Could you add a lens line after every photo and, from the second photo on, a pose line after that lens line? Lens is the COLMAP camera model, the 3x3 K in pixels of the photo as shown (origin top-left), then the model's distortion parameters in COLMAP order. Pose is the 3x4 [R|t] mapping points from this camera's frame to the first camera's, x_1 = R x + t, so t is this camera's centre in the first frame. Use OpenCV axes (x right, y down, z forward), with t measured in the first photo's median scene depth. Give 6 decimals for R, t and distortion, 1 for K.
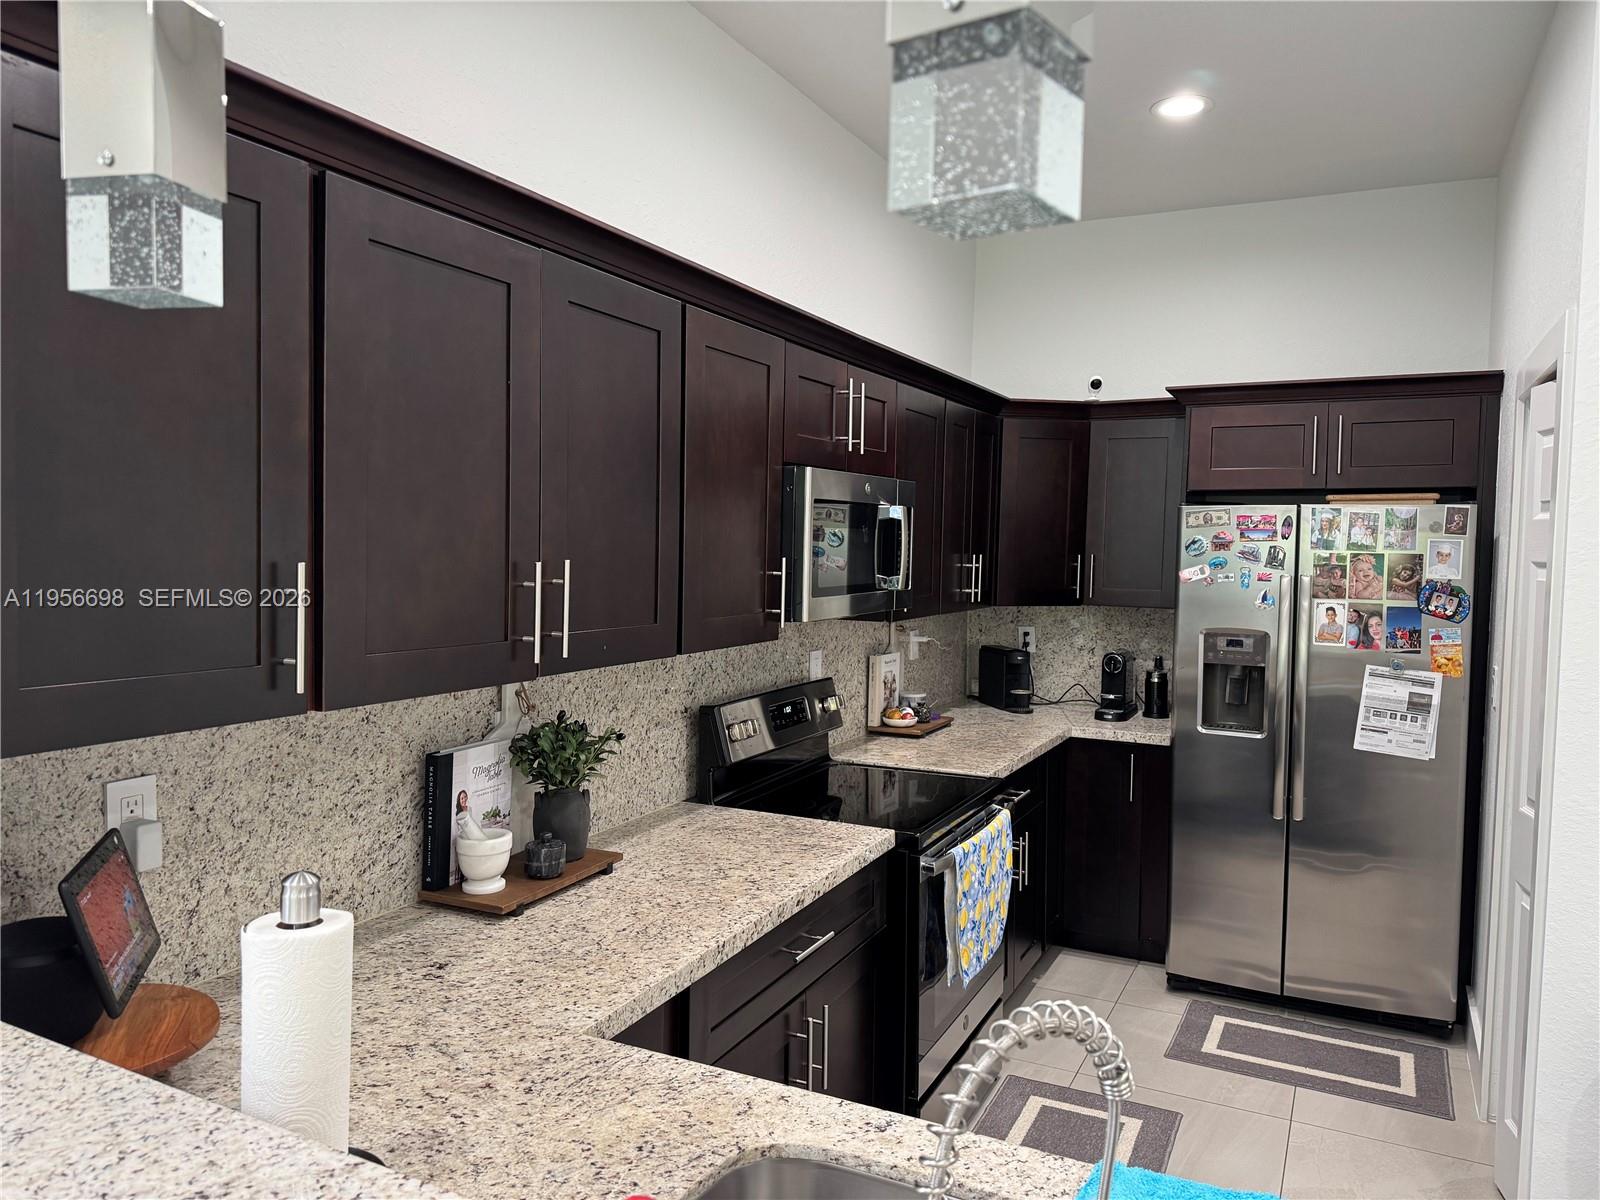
lens RADIAL K [[1108.3, 0, 798.1], [0, 1108.3, 601.6], [0, 0, 1]] dist [0.039271, 0.001155]
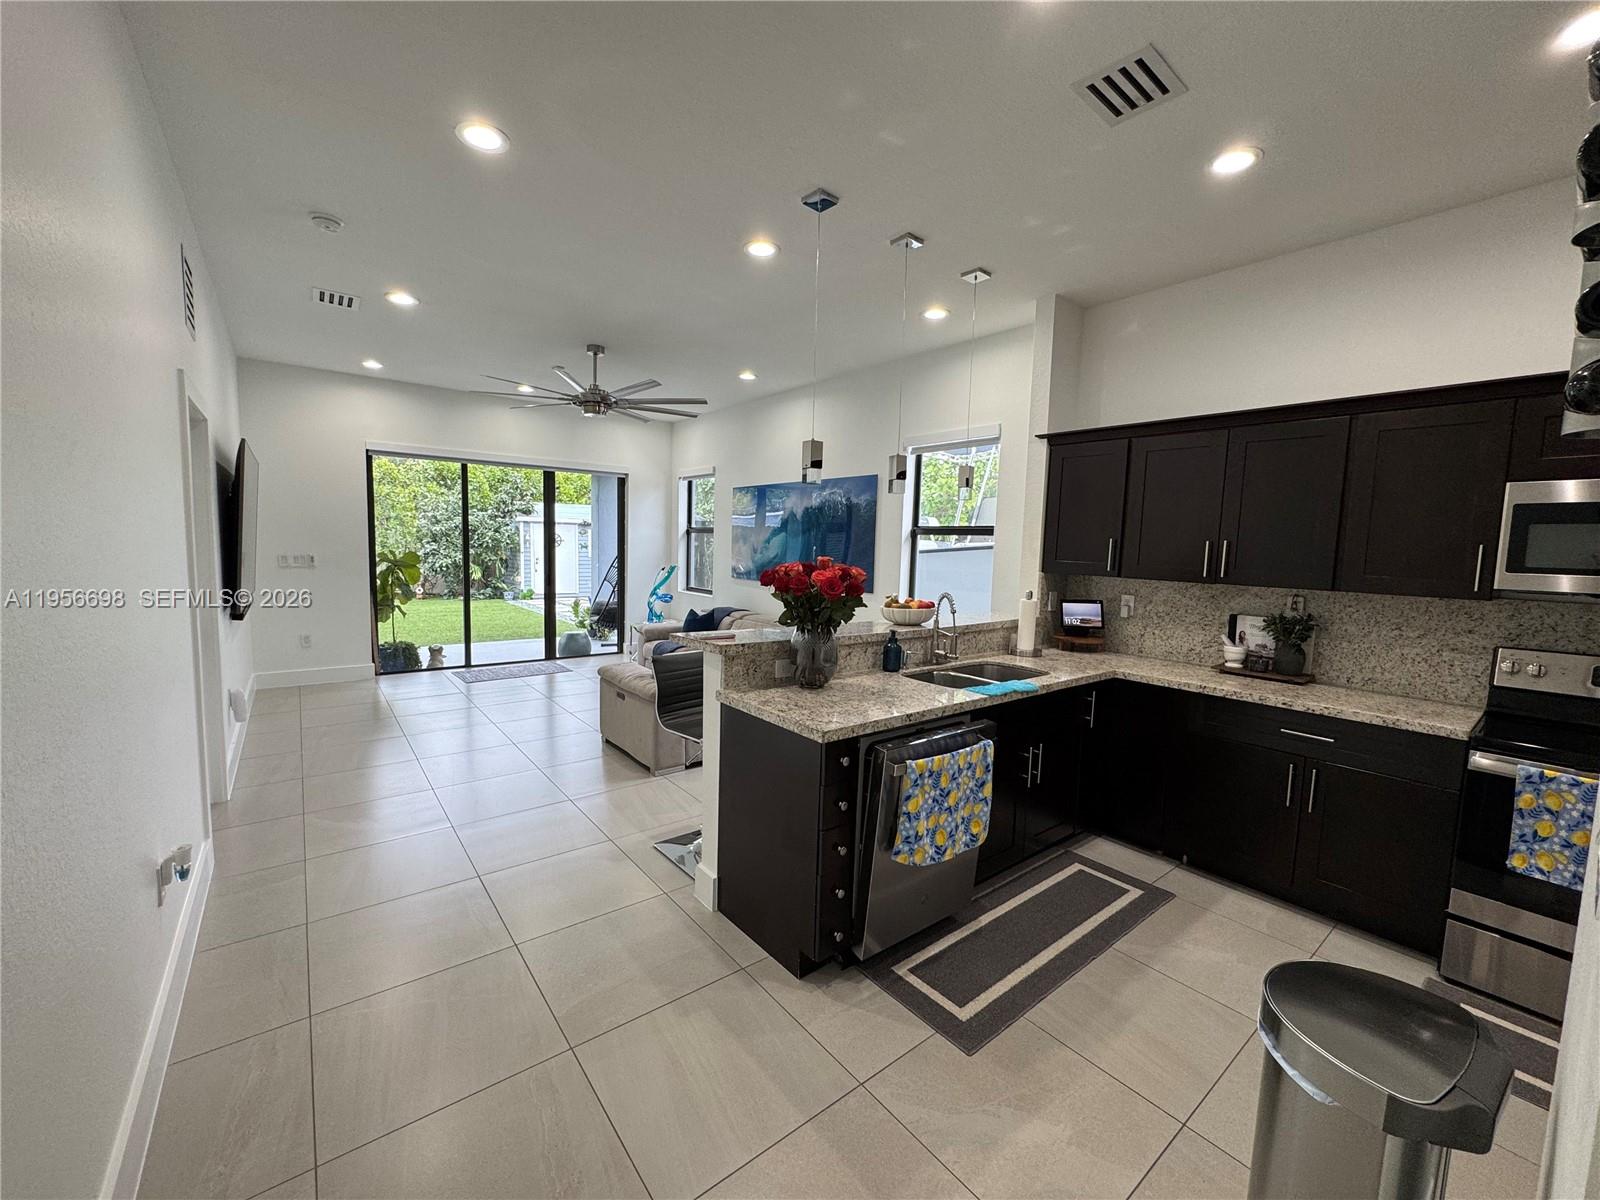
lens RADIAL K [[640.9, 0, 797.4], [0, 640.9, 597.3], [0, 0, 1]] dist [-0.002241, 0.000024]
pose [[-0.421580, 0.060315, -0.904783, 0.759540], [-0.079654, 0.991465, 0.103207, 0.008977], [0.903286, 0.115580, -0.413177, 0.335200]]
